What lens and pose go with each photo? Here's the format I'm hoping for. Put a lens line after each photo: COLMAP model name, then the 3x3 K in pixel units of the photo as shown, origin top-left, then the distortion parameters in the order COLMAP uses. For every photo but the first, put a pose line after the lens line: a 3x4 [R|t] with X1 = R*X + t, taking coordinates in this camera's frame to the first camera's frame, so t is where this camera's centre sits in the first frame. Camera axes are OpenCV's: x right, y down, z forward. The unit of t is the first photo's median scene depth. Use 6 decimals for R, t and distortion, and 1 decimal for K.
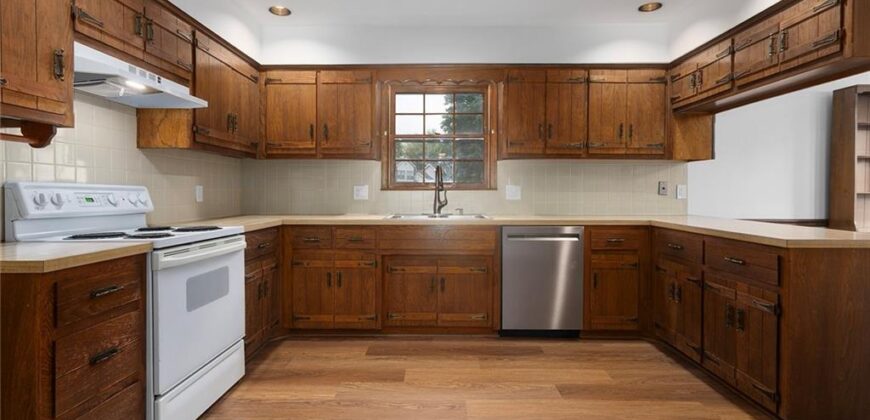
lens RADIAL K [[416.8, 0, 442.3], [0, 416.8, 194.2], [0, 0, 1]] dist [-0.001669, 0.002947]
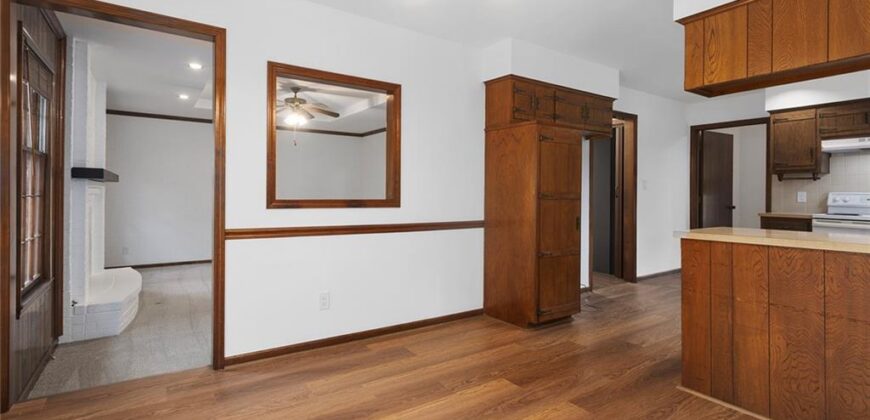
lens RADIAL K [[416.8, 0, 422.1], [0, 416.8, 191.3], [0, 0, 1]] dist [-0.001669, 0.002947]
pose [[-0.830820, -0.009310, -0.556464, 1.953873], [-0.011530, 0.999933, 0.000485, -0.004498], [0.556422, 0.006819, -0.830872, 1.261763]]
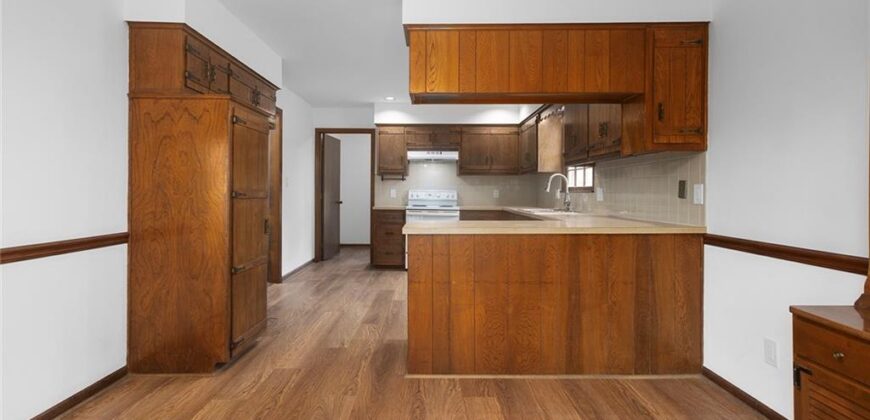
lens RADIAL K [[416.8, 0, 433.9], [0, 416.8, 192.3], [0, 0, 1]] dist [-0.001669, 0.002947]
pose [[0.008308, -0.001058, -0.999965, 1.929218], [-0.011343, 0.999935, -0.001153, -0.003392], [0.999901, 0.011352, 0.008295, 0.836913]]
